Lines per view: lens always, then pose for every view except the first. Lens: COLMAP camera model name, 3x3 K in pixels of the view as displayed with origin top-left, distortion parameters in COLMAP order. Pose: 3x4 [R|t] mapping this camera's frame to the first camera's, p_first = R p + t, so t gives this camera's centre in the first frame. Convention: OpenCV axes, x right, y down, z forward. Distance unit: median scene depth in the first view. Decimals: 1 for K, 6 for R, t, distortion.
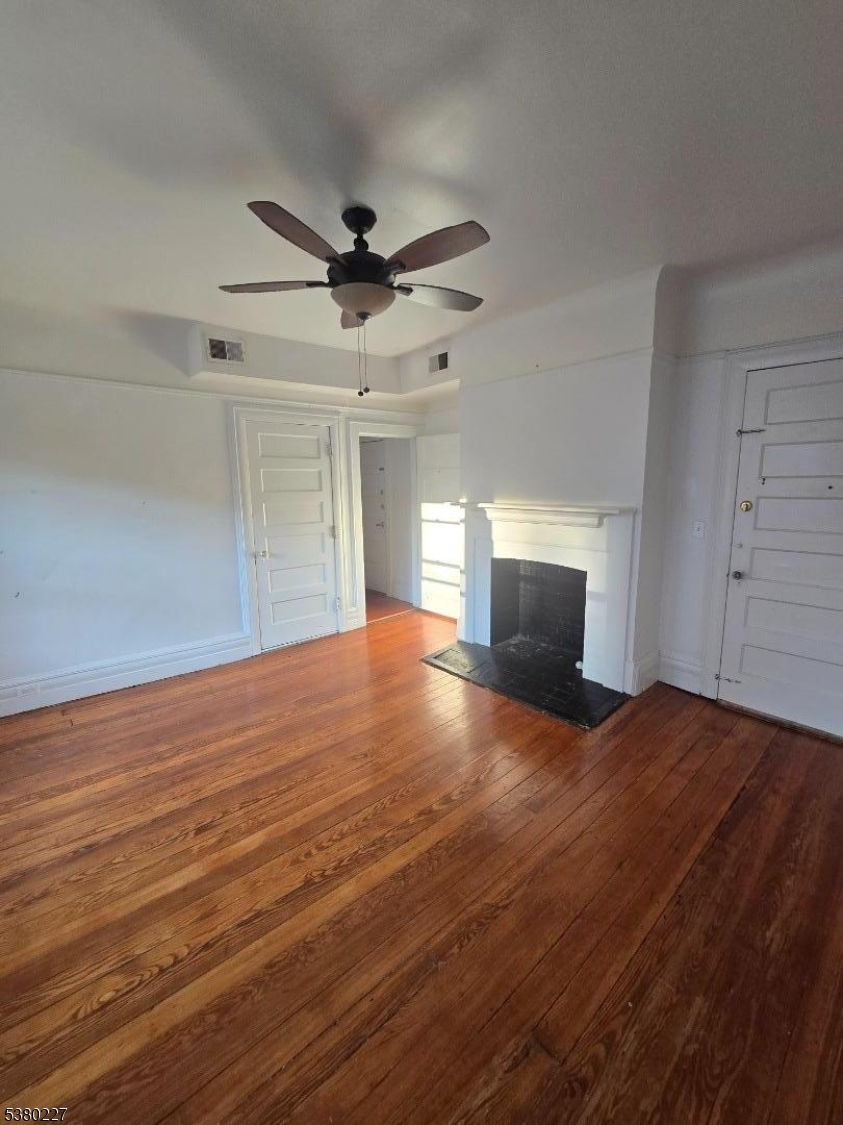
lens RADIAL K [[461.9, 0, 433.9], [0, 461.9, 548.6], [0, 0, 1]] dist [-0.002735, -0.000020]
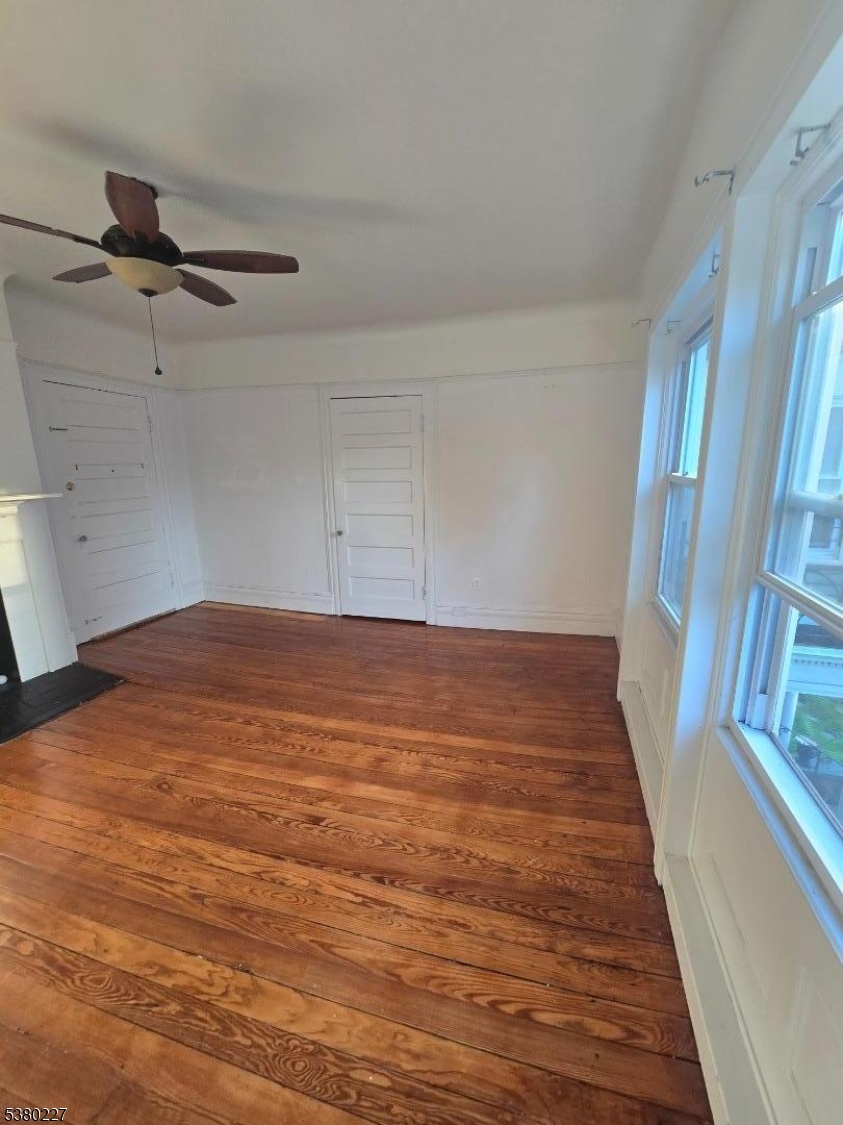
lens RADIAL K [[460.4, 0, 434.7], [0, 460.4, 561.2], [0, 0, 1]] dist [0.000120, 0.000227]
pose [[-0.526159, -0.162894, 0.834639, -1.361493], [0.137702, 0.952209, 0.272648, -0.142180], [-0.839163, 0.258388, -0.478582, 1.118735]]
